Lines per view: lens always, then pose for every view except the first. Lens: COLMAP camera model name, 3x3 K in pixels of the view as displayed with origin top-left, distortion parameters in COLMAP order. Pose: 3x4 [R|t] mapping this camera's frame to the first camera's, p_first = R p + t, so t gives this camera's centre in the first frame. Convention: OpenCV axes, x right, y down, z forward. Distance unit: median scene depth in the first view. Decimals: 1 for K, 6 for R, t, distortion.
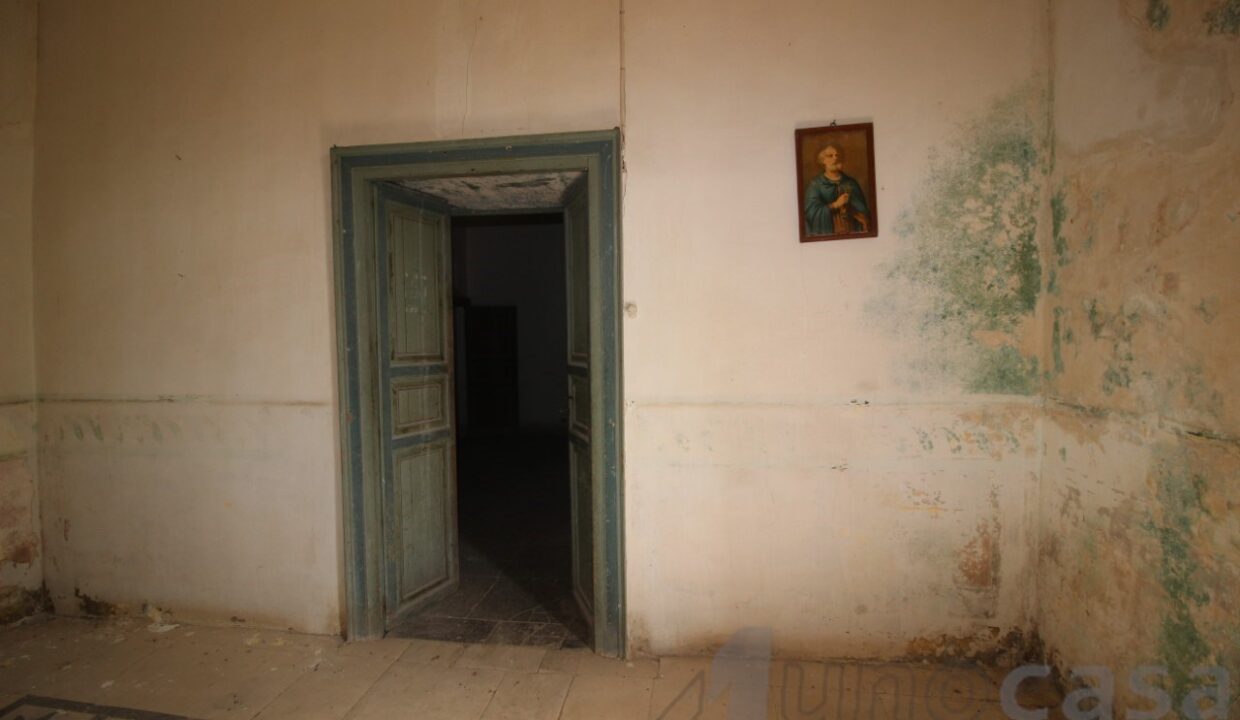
lens RADIAL K [[576.1, 0, 620.8], [0, 576.1, 357.4], [0, 0, 1]] dist [-0.003203, -0.012544]
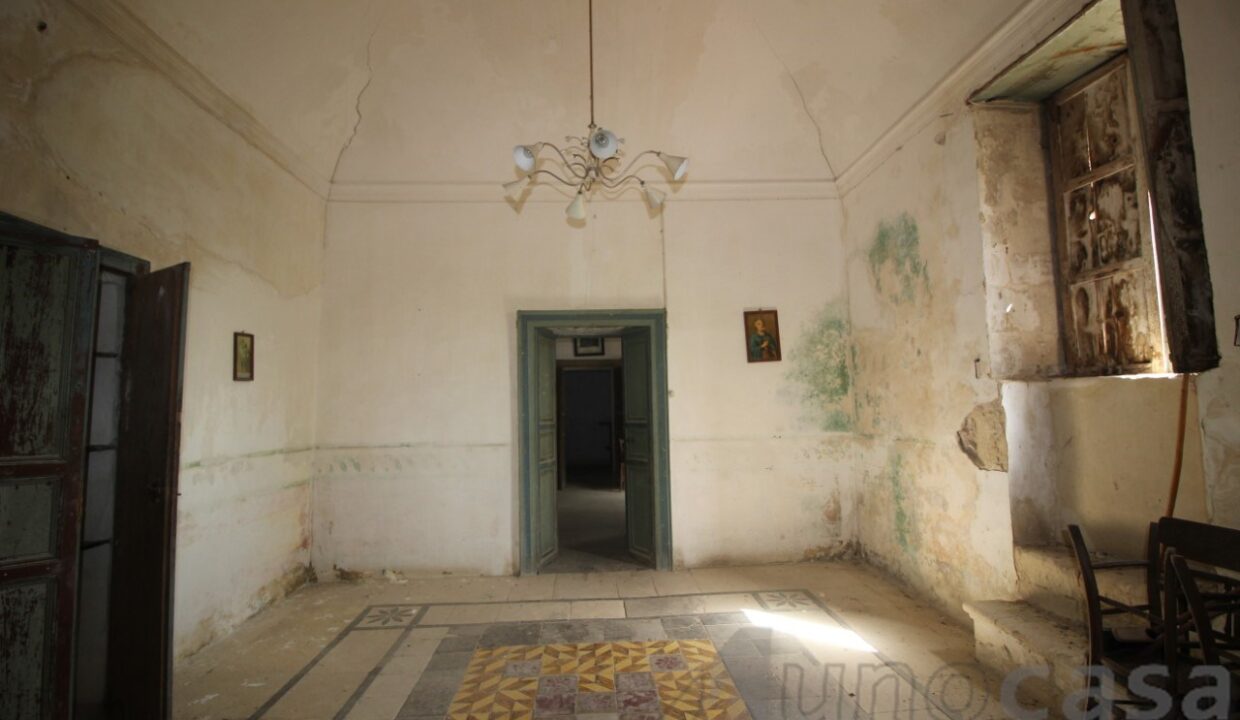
lens RADIAL K [[576.1, 0, 620.8], [0, 576.1, 357.4], [0, 0, 1]] dist [-0.003203, -0.012544]
pose [[0.979737, 0.009678, 0.200055, -0.595454], [0.015003, 0.992479, -0.121489, 0.036318], [-0.199726, 0.122029, 0.972223, -1.020502]]
